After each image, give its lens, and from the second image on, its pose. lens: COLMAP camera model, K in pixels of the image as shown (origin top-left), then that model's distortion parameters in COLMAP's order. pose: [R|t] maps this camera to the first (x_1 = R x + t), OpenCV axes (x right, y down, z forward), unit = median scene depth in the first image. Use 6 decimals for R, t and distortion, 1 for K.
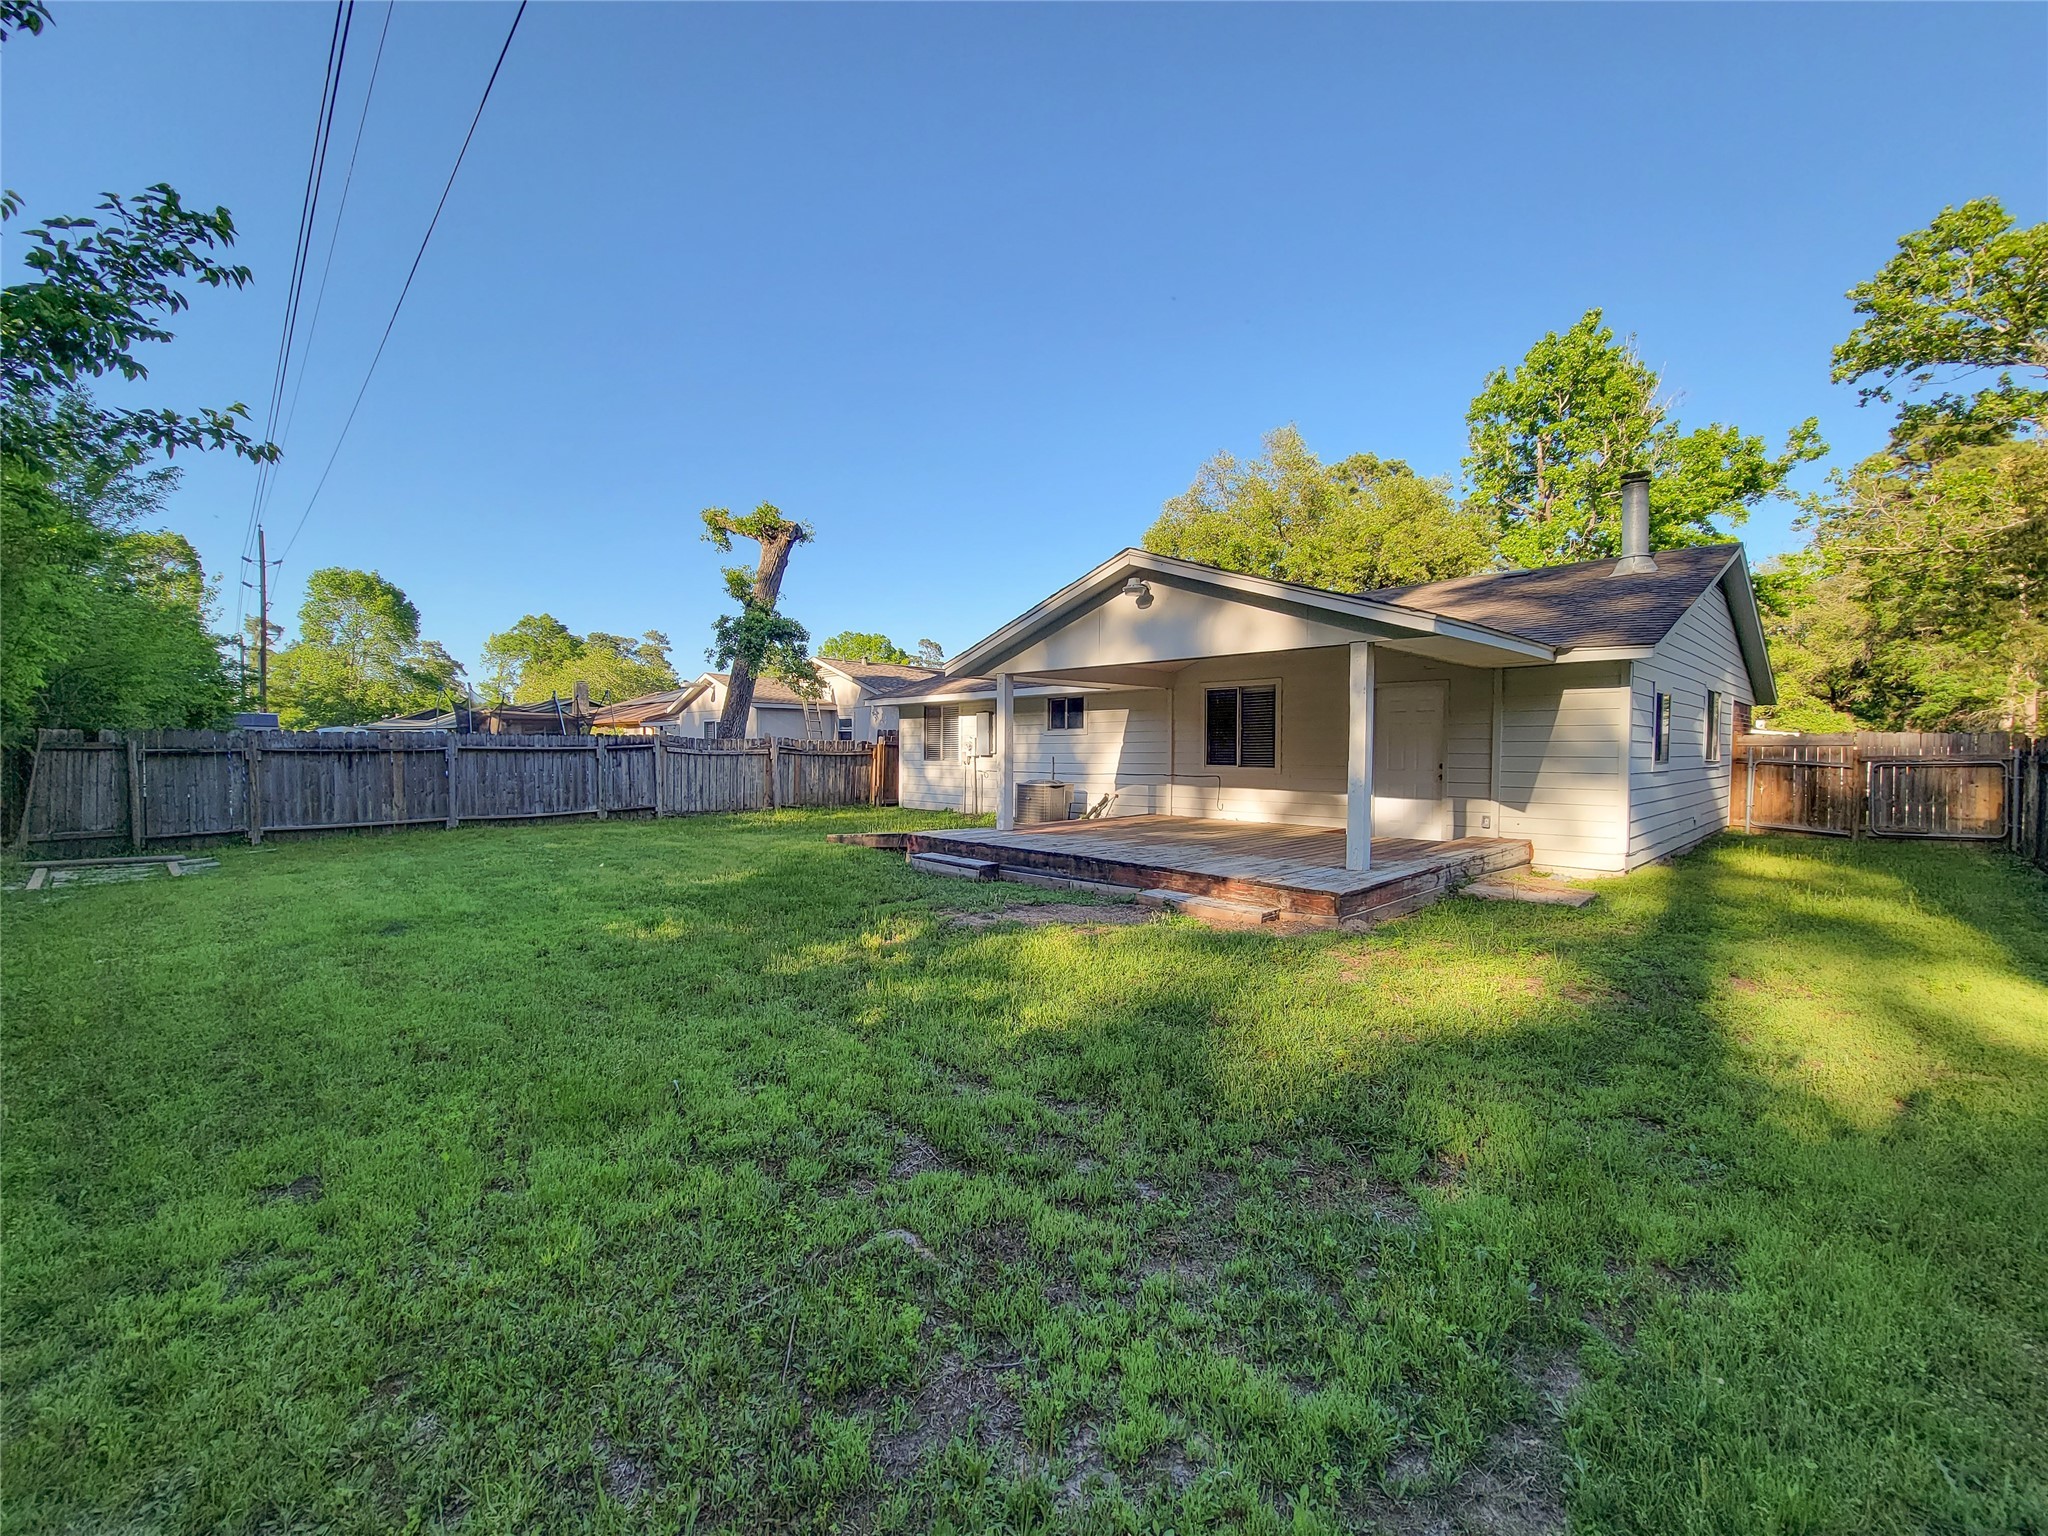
lens RADIAL K [[831.0, 0, 1024.2], [0, 831.0, 772.6], [0, 0, 1]] dist [0.005672, -0.004545]
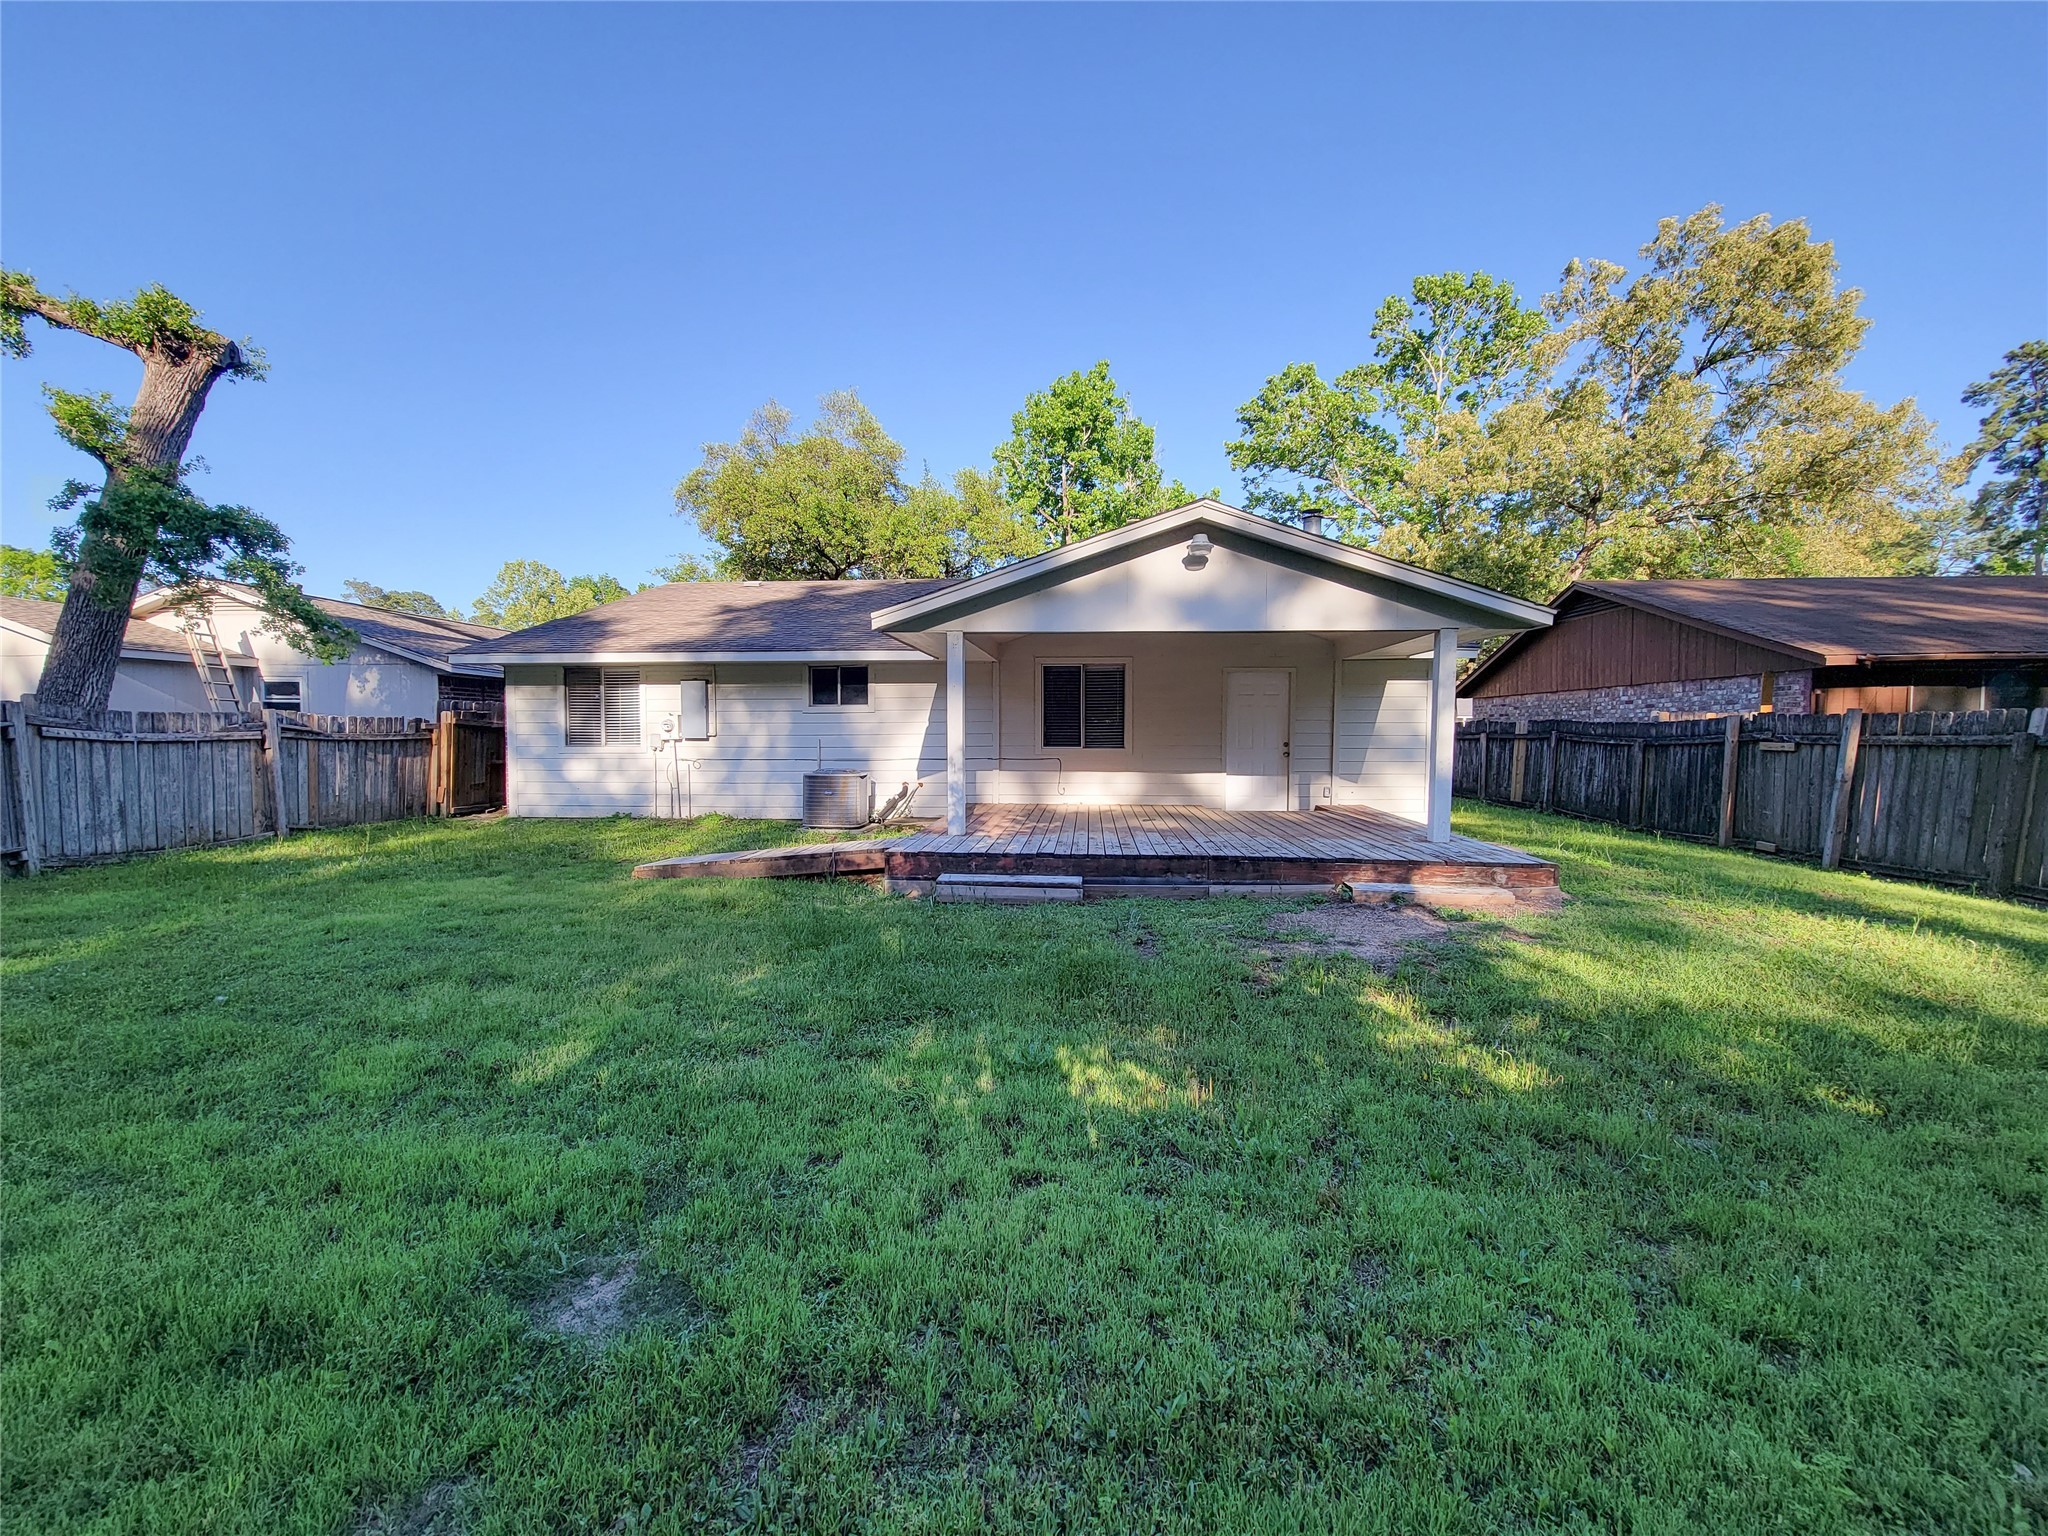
lens RADIAL K [[831.0, 0, 1024.2], [0, 831.0, 772.6], [0, 0, 1]] dist [0.005672, -0.004545]
pose [[0.749998, -0.035599, 0.660481, -0.308647], [0.020334, 0.999320, 0.030772, -0.007144], [-0.661127, -0.009649, 0.750212, 0.240984]]
